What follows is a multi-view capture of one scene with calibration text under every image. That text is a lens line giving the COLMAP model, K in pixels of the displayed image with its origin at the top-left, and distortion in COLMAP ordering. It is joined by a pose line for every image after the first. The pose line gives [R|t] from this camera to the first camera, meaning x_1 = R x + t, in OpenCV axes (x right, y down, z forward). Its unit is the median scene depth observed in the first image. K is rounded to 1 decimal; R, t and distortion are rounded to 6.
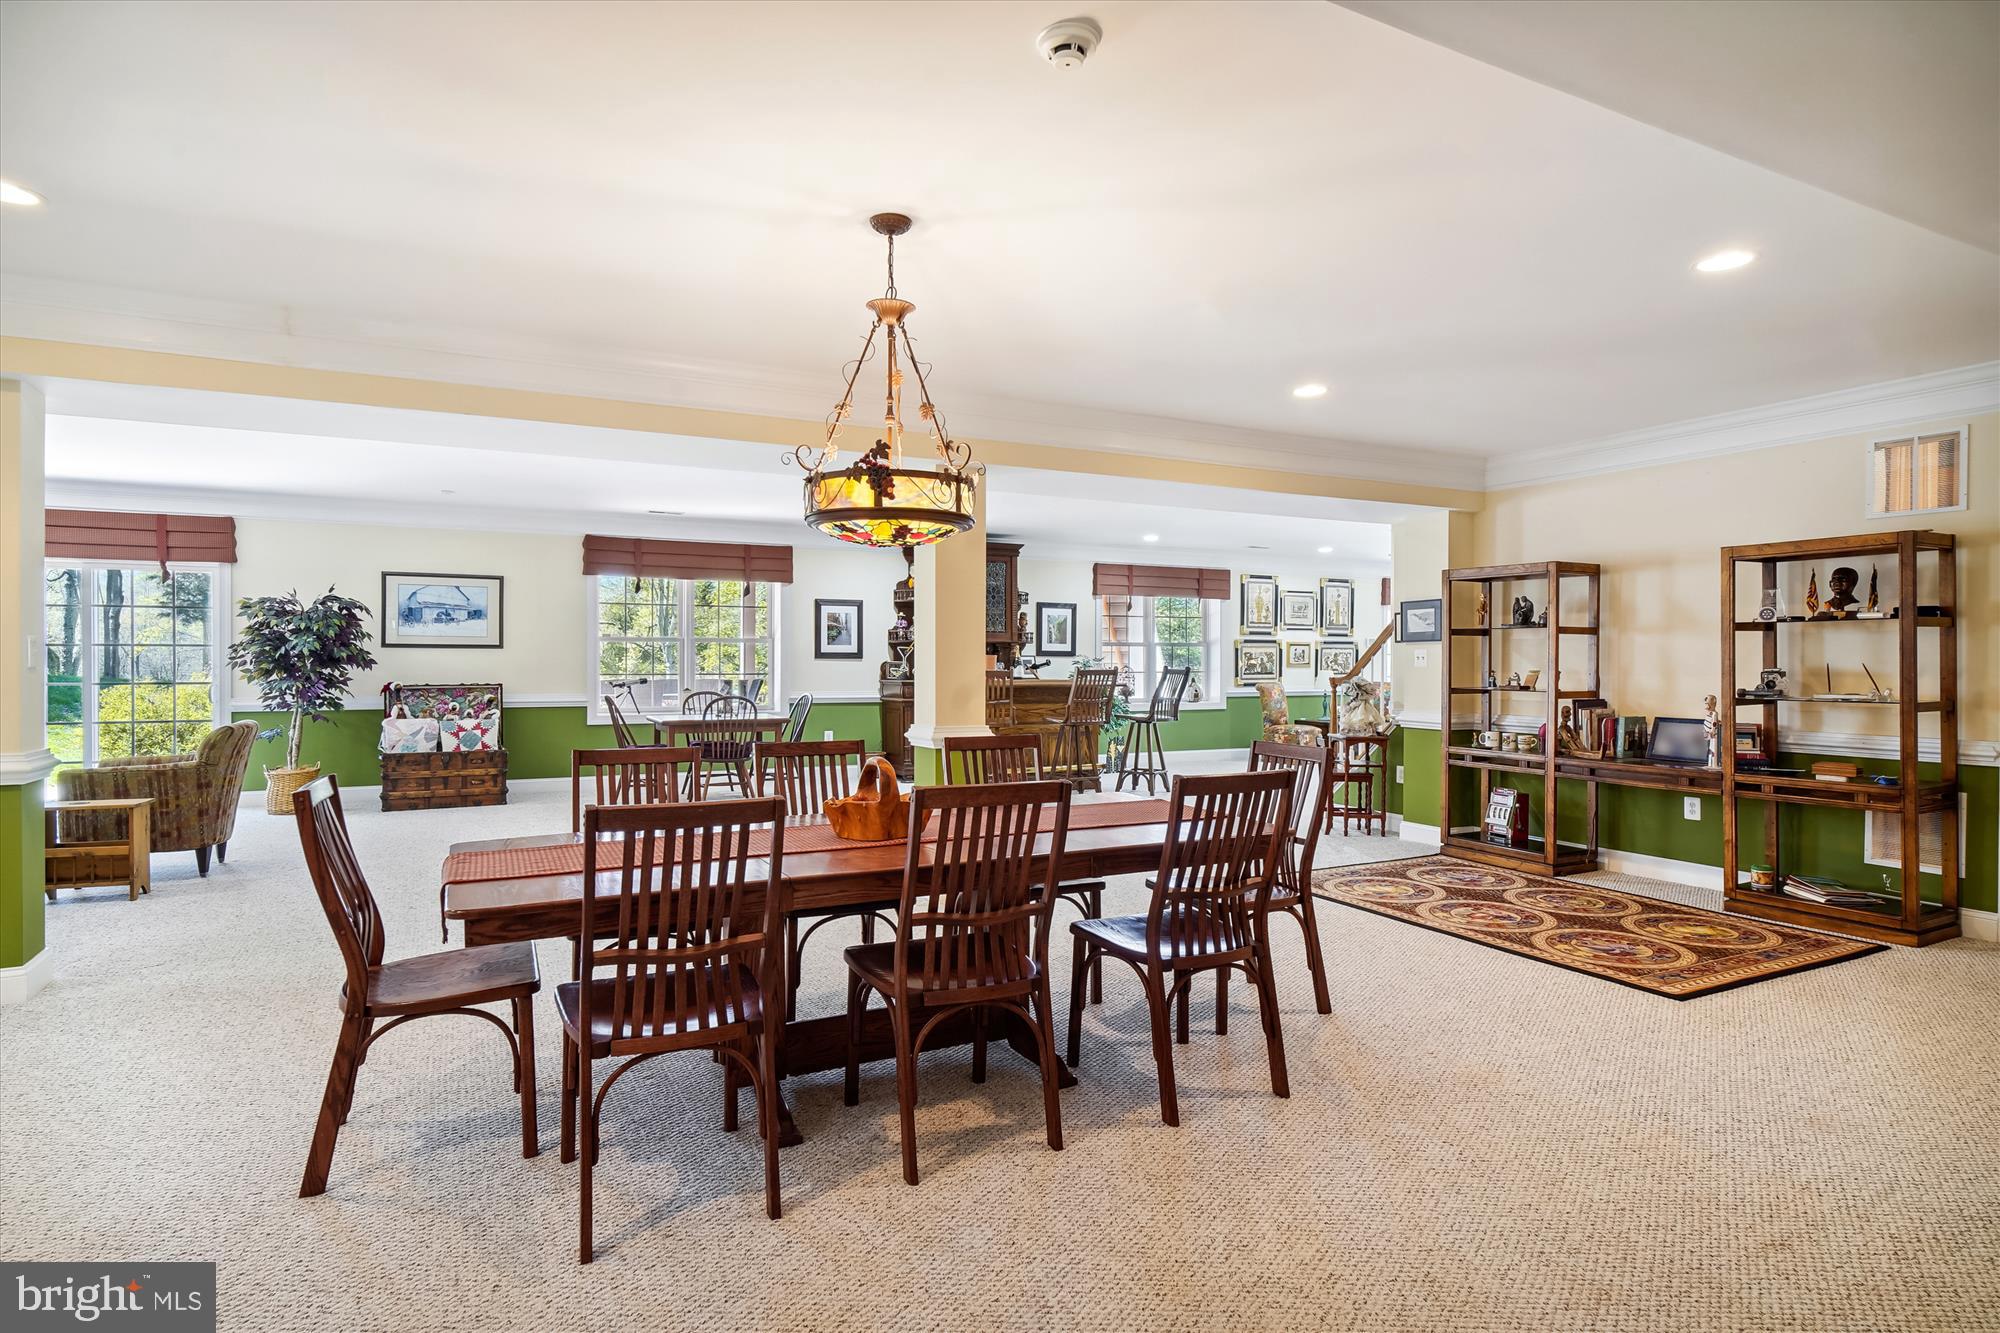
lens RADIAL K [[1068.6, 0, 992.5], [0, 1068.6, 666.2], [0, 0, 1]] dist [-0.003960, -0.000290]
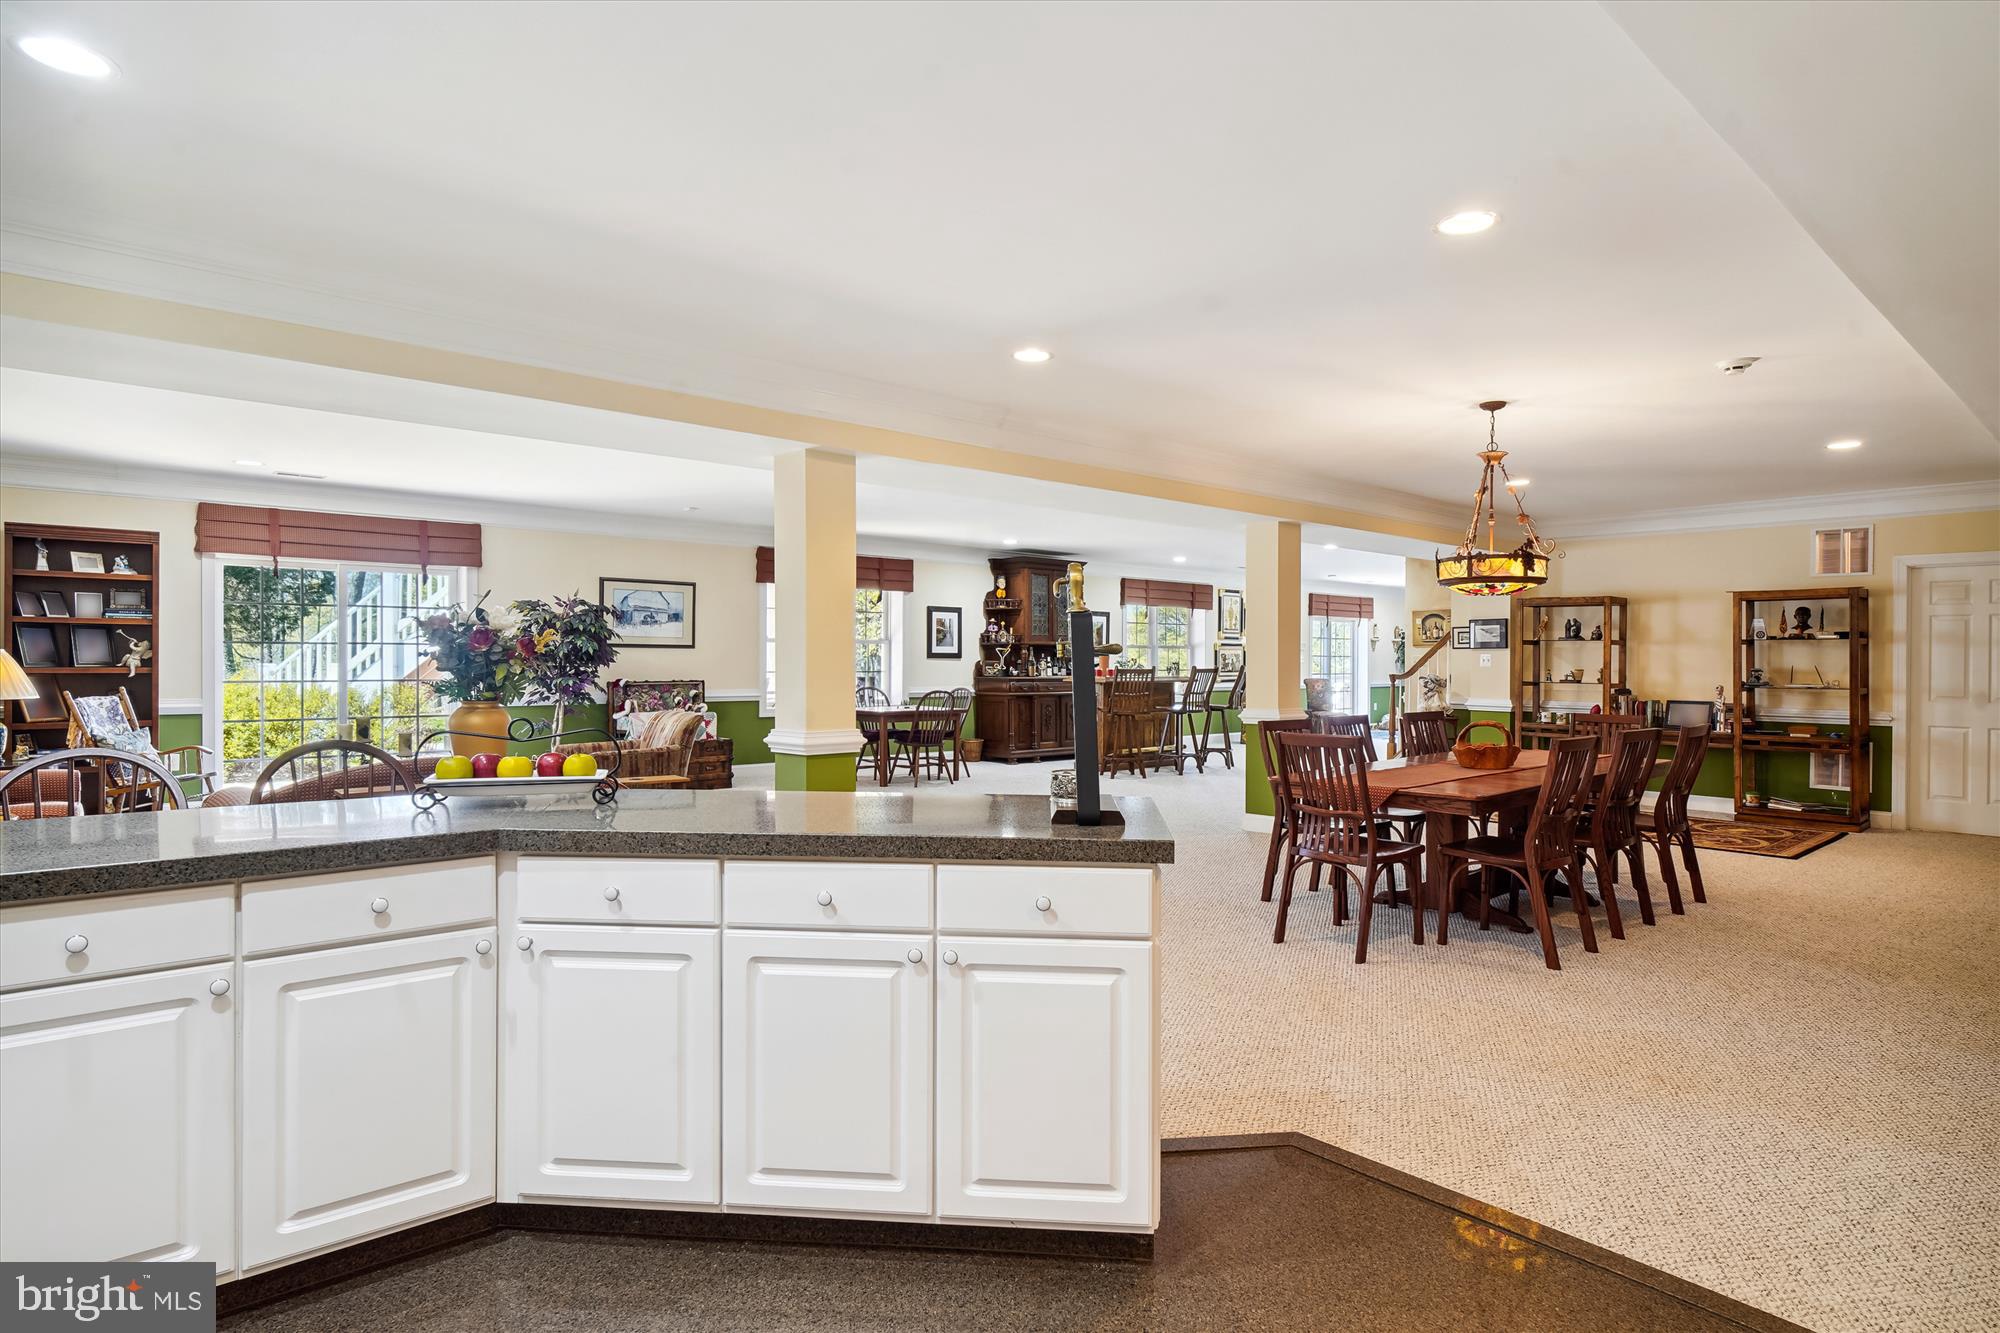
lens RADIAL K [[1068.6, 0, 1008.7], [0, 1068.6, 665.1], [0, 0, 1]] dist [-0.003960, -0.000290]
pose [[0.968428, 0.002085, 0.249286, -0.584740], [-0.002313, 0.999997, 0.000621, -0.001081], [-0.249284, -0.001178, 0.968430, -0.207250]]
